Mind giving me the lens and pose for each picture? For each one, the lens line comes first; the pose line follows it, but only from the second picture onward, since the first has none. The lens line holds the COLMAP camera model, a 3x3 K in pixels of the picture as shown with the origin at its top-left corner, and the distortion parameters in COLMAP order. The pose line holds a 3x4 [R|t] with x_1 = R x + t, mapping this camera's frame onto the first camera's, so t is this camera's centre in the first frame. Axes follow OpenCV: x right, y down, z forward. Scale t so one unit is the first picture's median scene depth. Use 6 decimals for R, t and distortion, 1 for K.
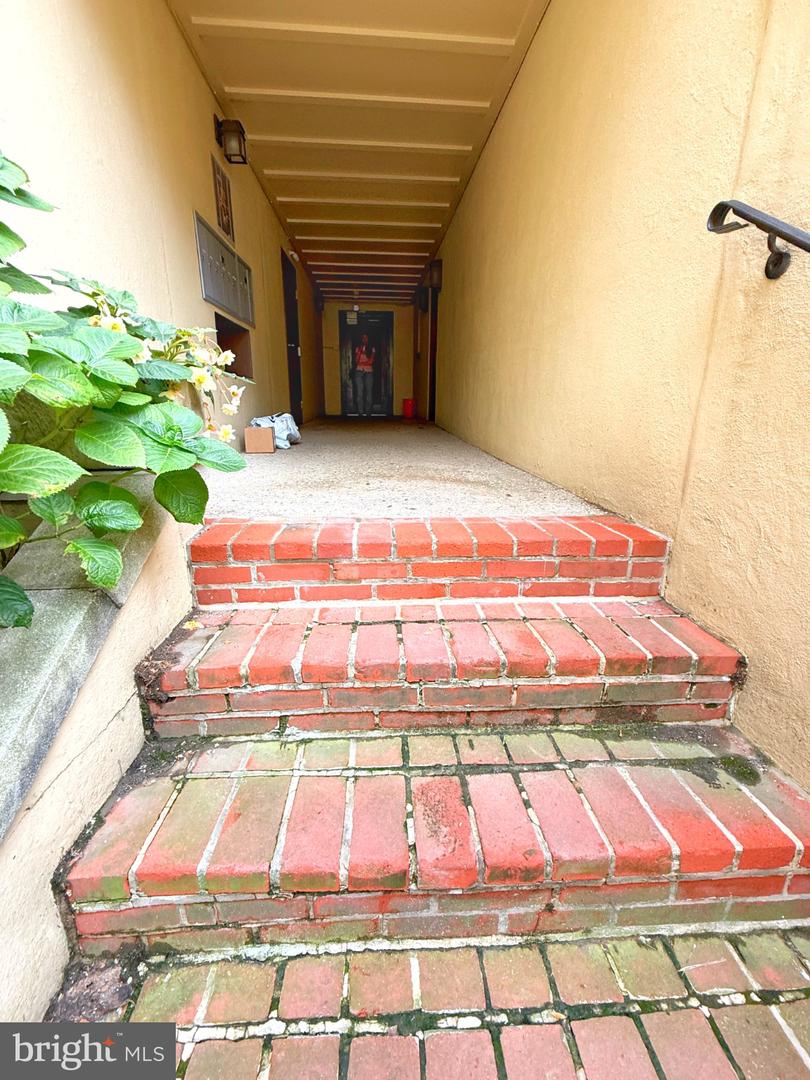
lens RADIAL K [[469.2, 0, 405.0], [0, 469.2, 540.0], [0, 0, 1]] dist [0.000372, -0.000773]
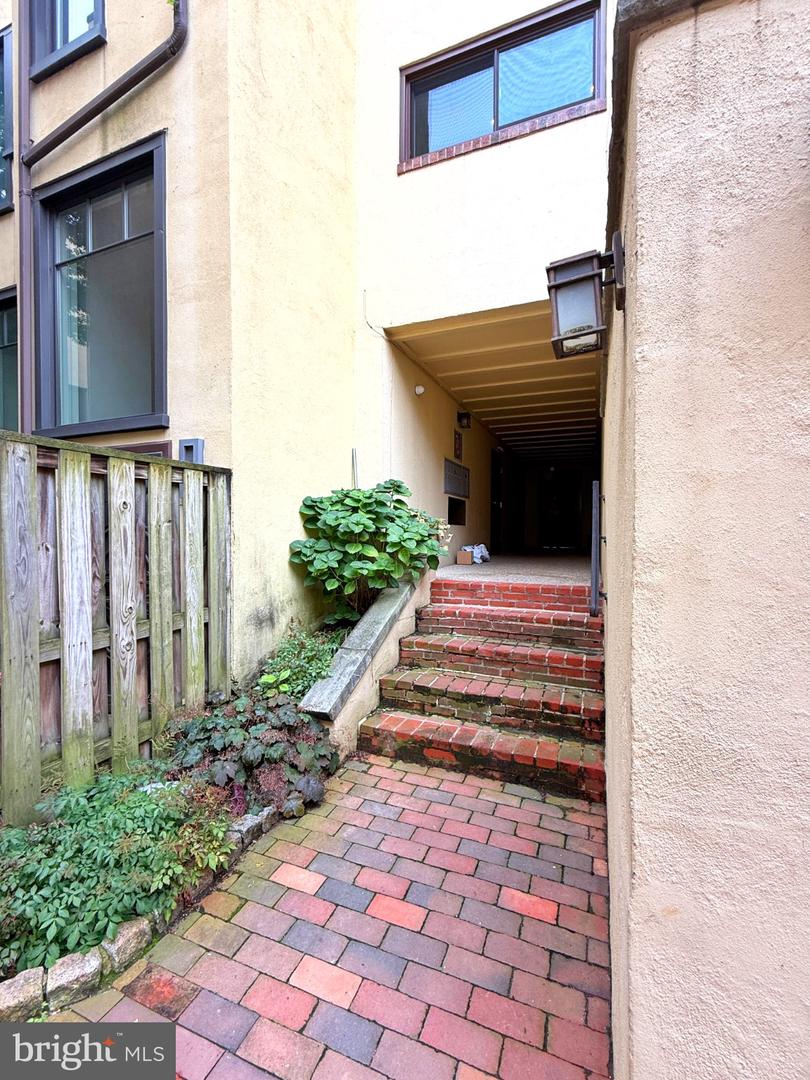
lens RADIAL K [[469.2, 0, 405.0], [0, 469.2, 540.0], [0, 0, 1]] dist [0.000372, -0.000773]
pose [[0.897702, 0.004448, -0.440581, 0.783443], [-0.125459, 0.961136, -0.245924, 0.543971], [0.422365, 0.276041, 0.863371, -1.907687]]
